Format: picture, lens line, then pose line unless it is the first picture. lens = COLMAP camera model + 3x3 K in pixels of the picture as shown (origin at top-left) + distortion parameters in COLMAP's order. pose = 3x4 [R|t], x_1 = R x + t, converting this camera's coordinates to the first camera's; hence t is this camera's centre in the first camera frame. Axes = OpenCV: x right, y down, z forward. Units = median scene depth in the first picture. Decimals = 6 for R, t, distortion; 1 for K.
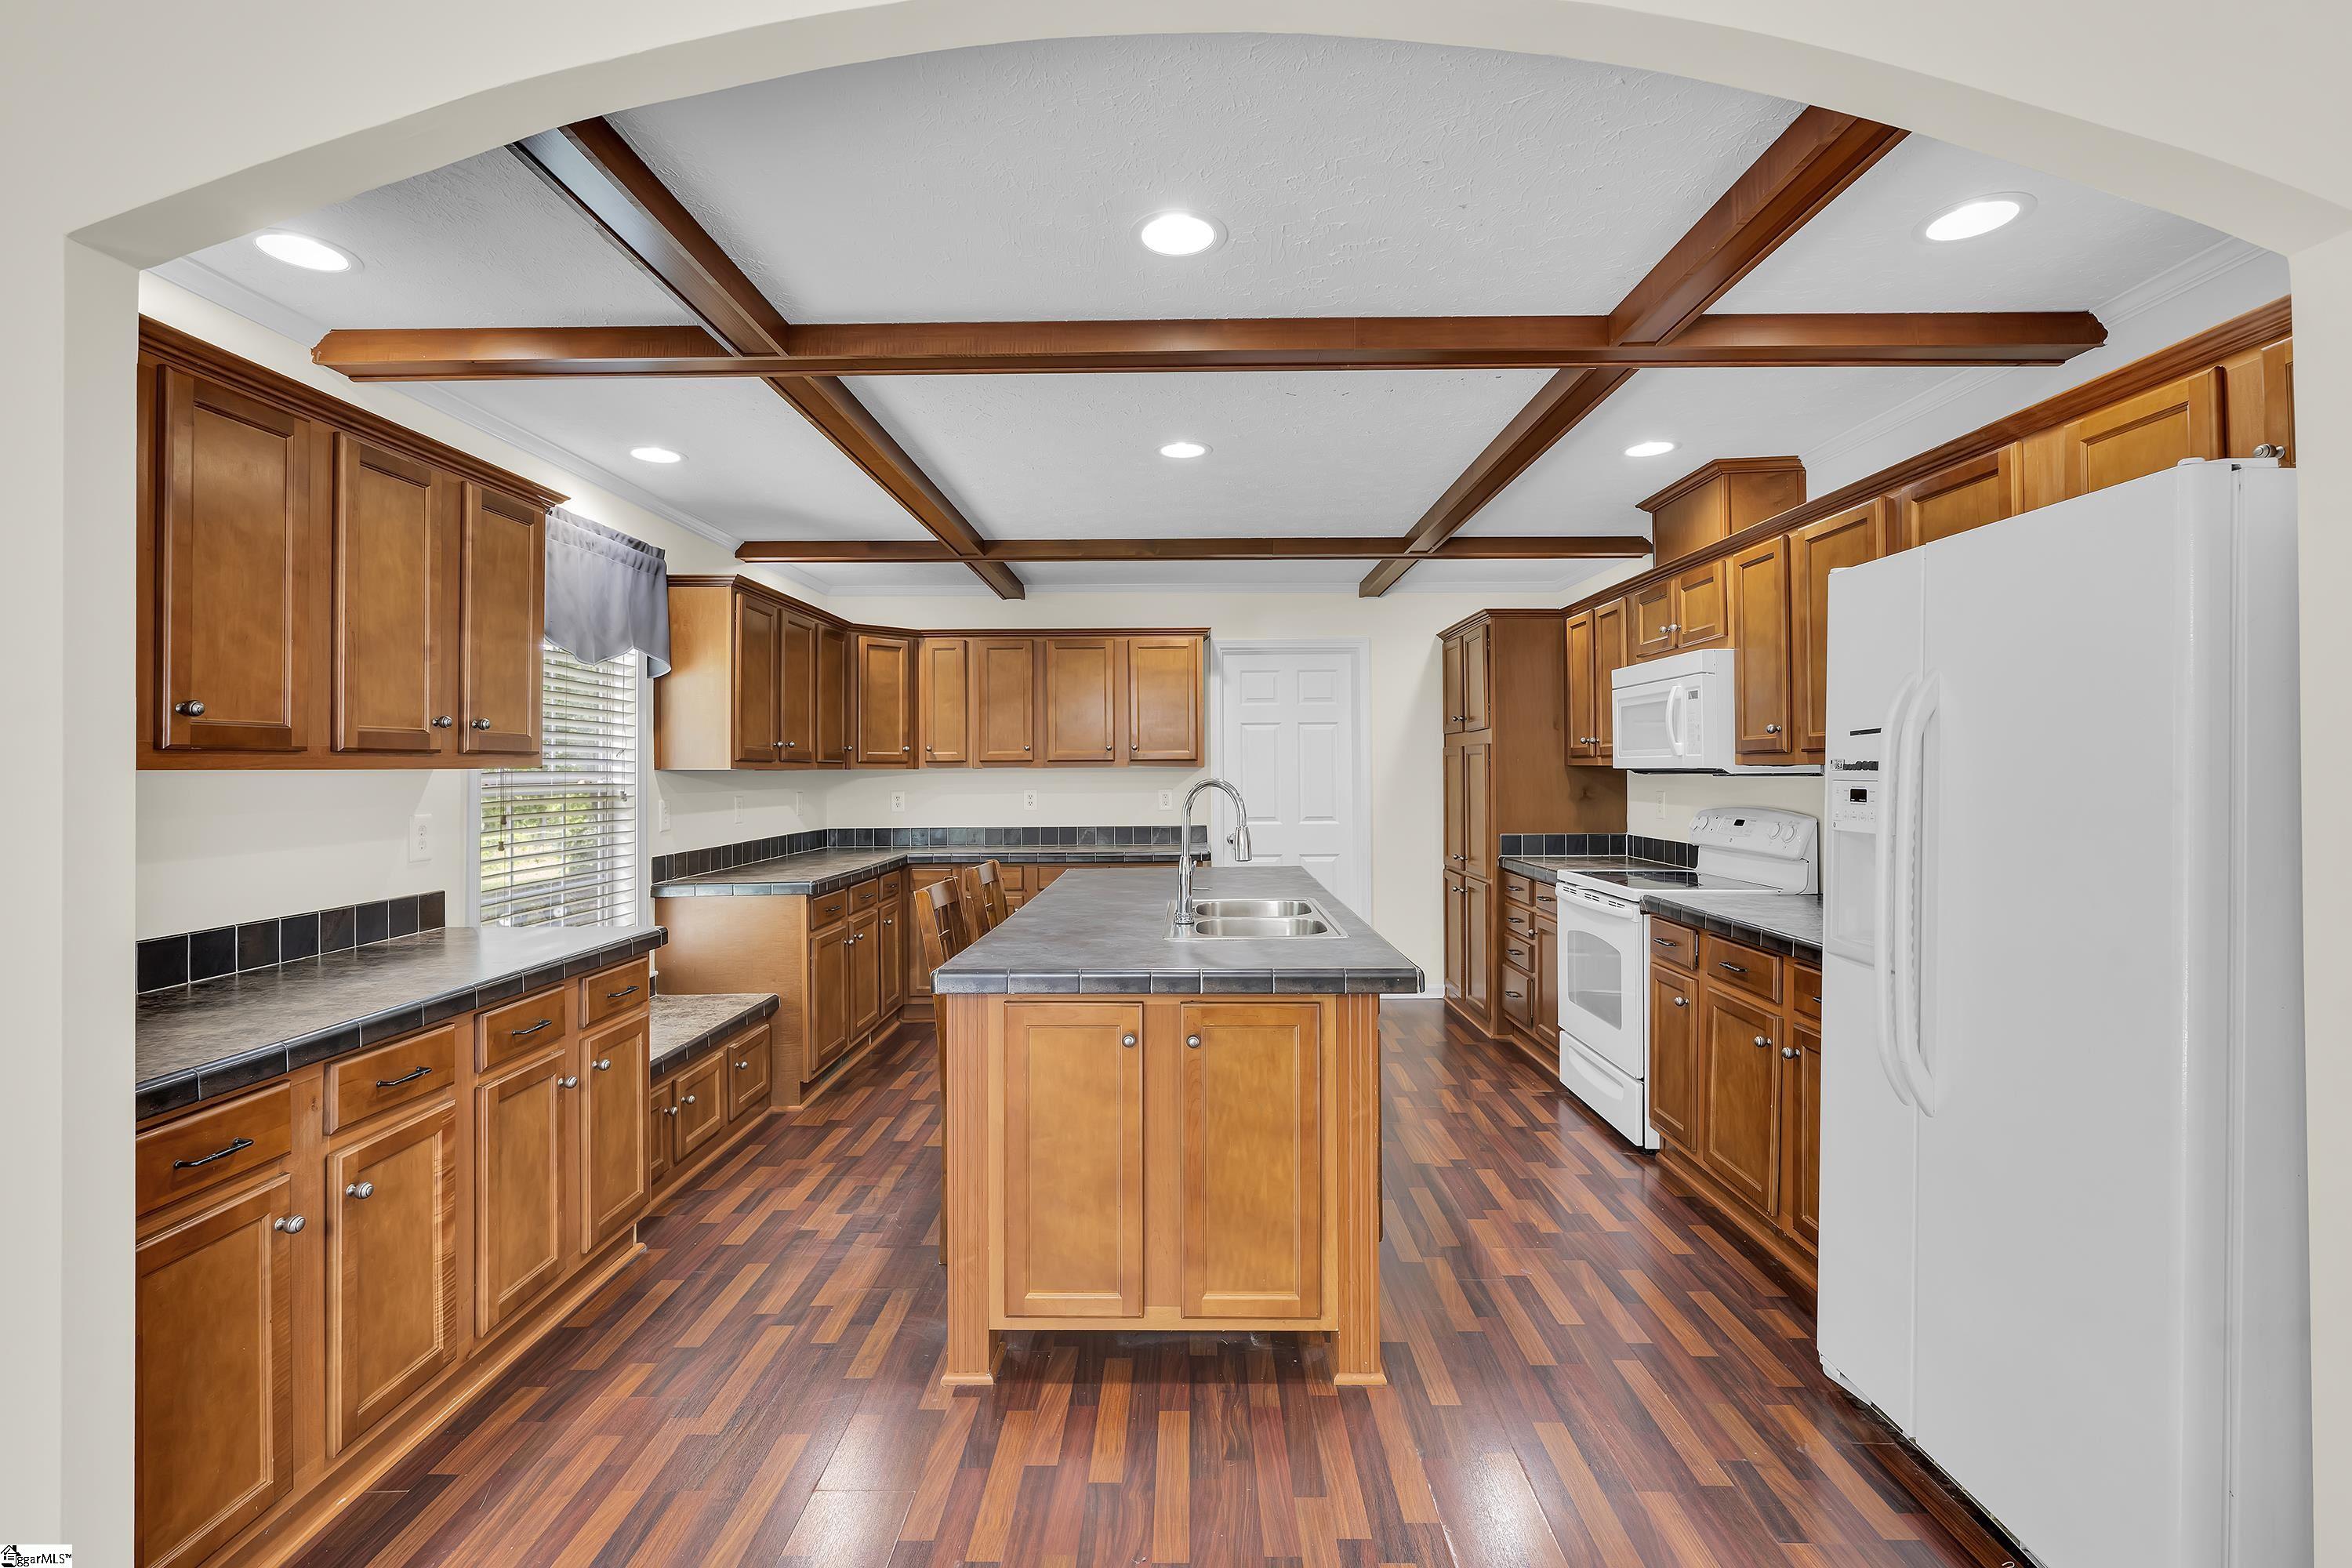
lens RADIAL K [[1025.5, 0, 1172.0], [0, 1025.5, 758.4], [0, 0, 1]] dist [-0.002601, 0.000309]
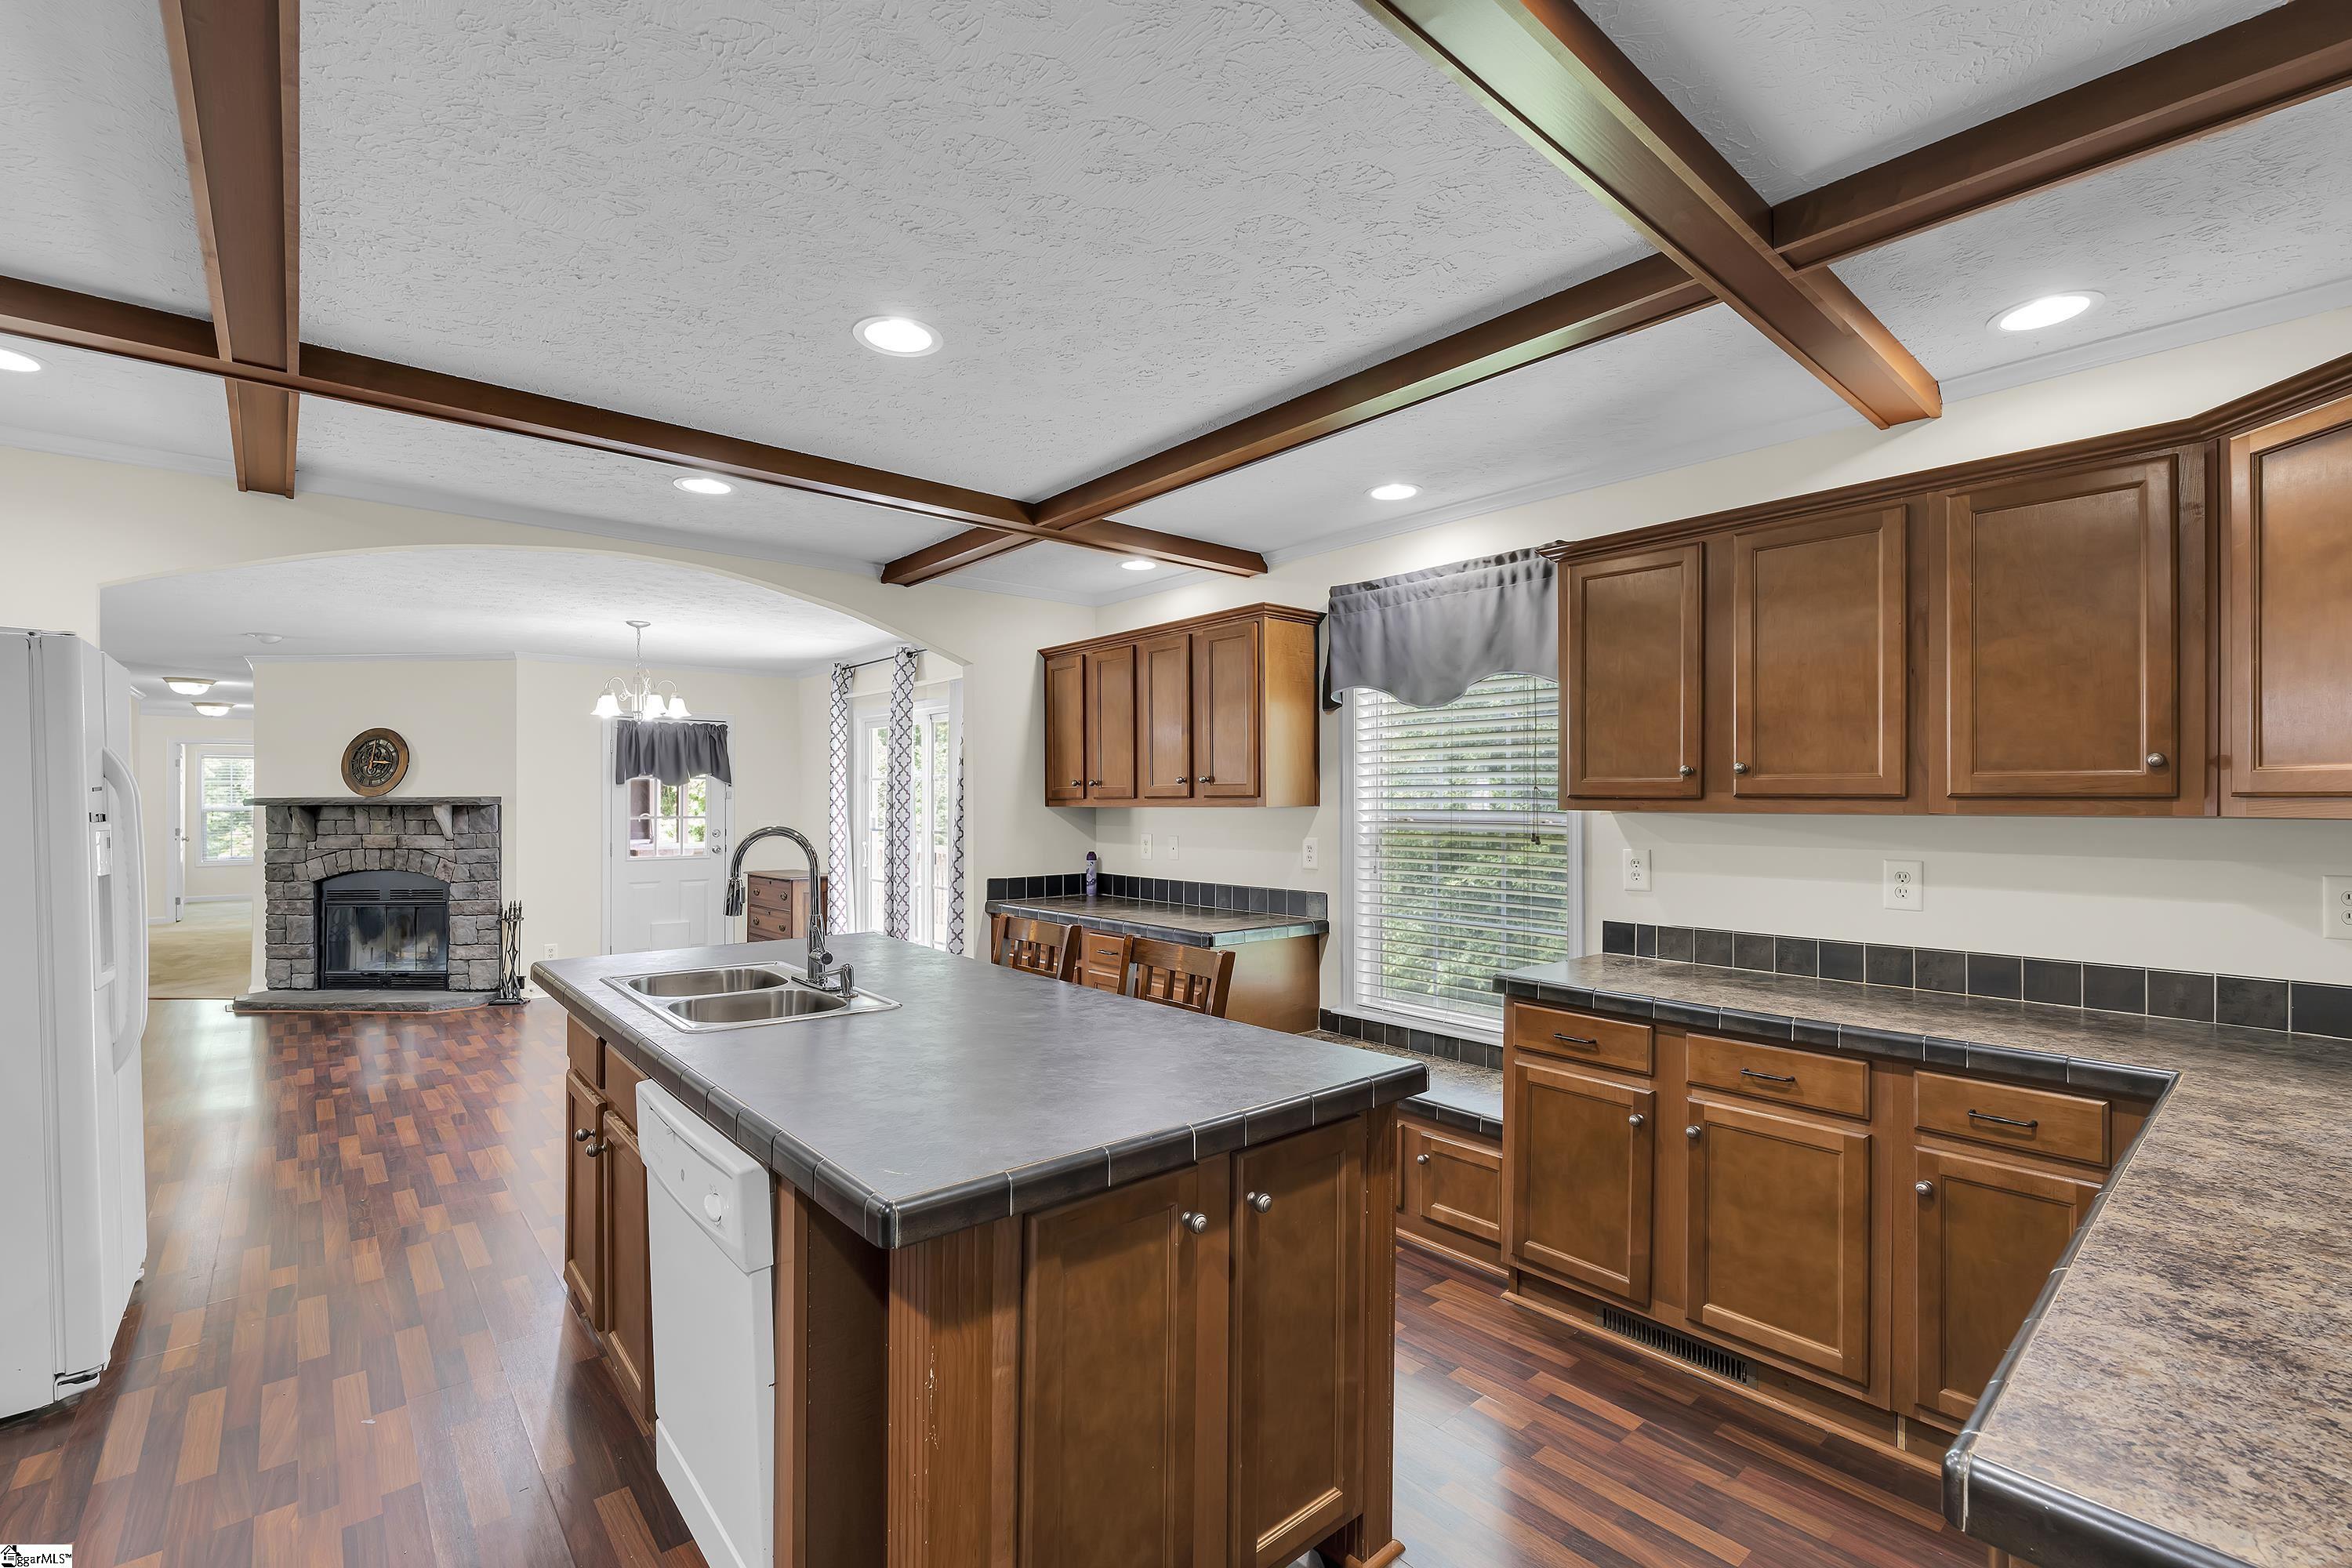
lens RADIAL K [[1009.2, 0, 1162.3], [0, 1009.2, 793.7], [0, 0, 1]] dist [-0.002179, -0.000114]
pose [[-0.749586, -0.000290, -0.661907, 0.310173], [0.011385, 0.999846, -0.013331, 0.006800], [0.661809, -0.017529, -0.749467, 1.572159]]
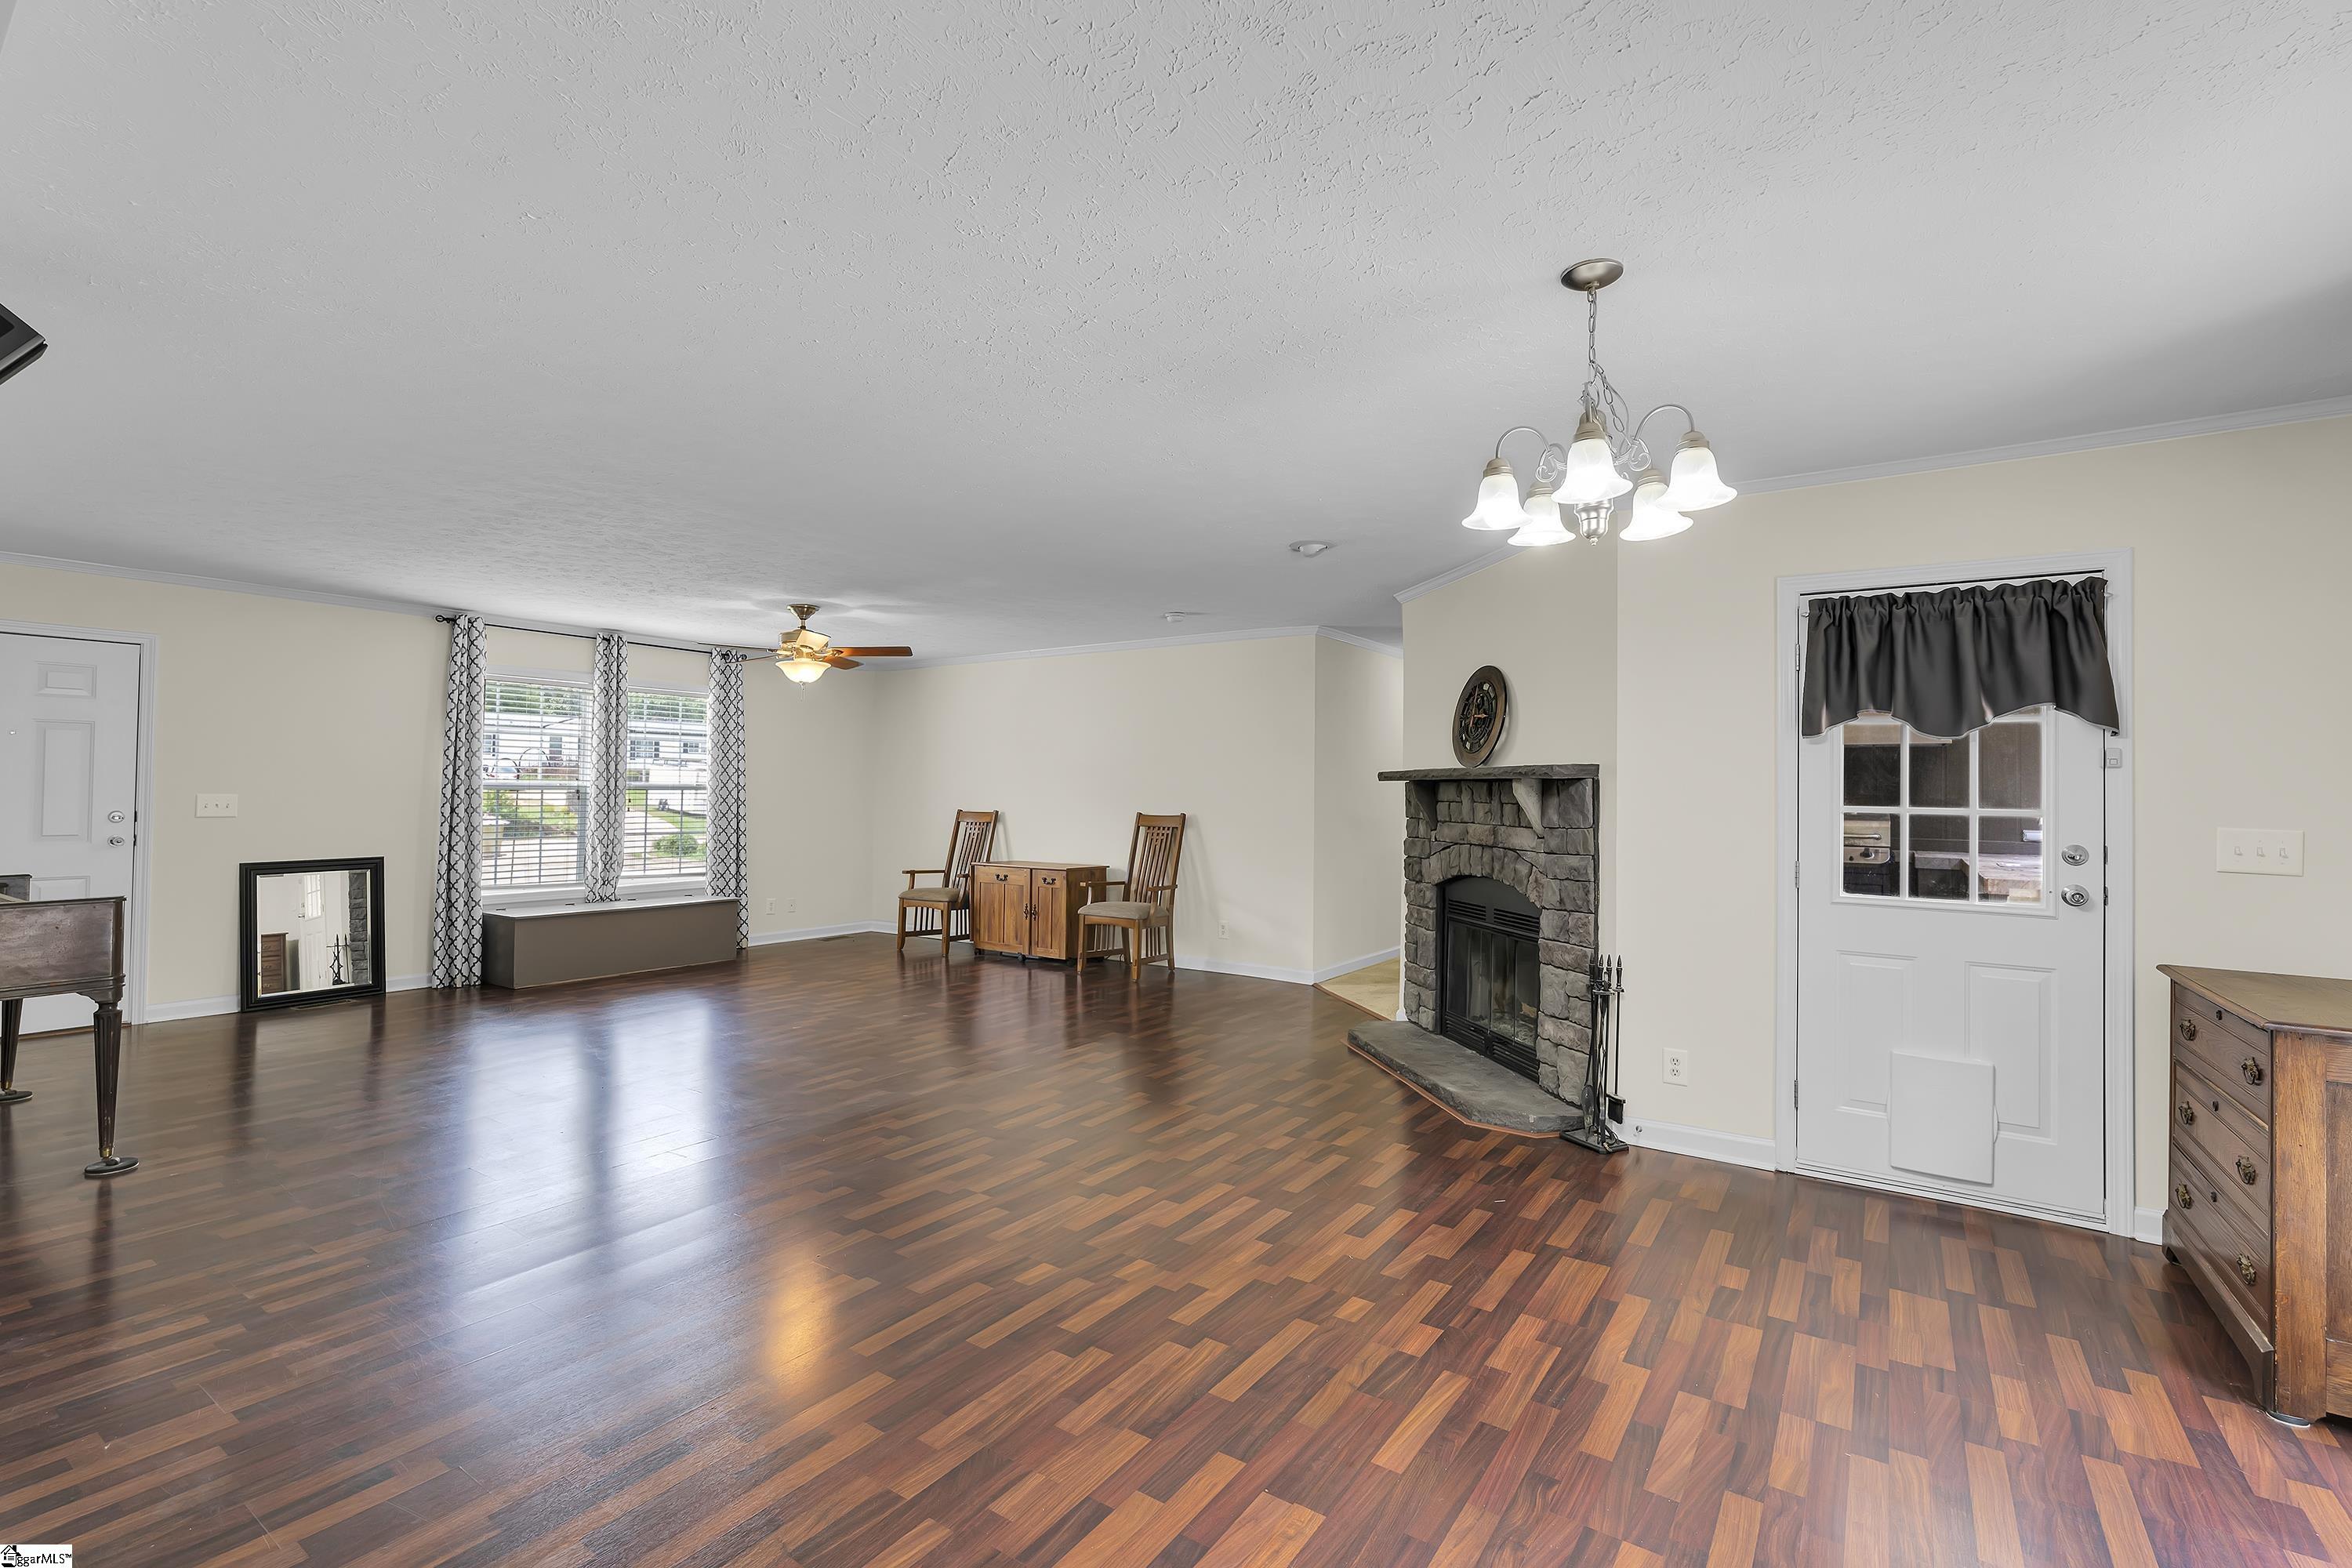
lens RADIAL K [[1052.4, 0, 1171.3], [0, 1052.4, 769.6], [0, 0, 1]] dist [-0.001350, 0.000161]
pose [[-0.835152, 0.001639, 0.550016, -0.282447], [-0.017428, 0.999415, -0.029442, 0.019120], [-0.549742, -0.034174, -0.834635, 0.431857]]
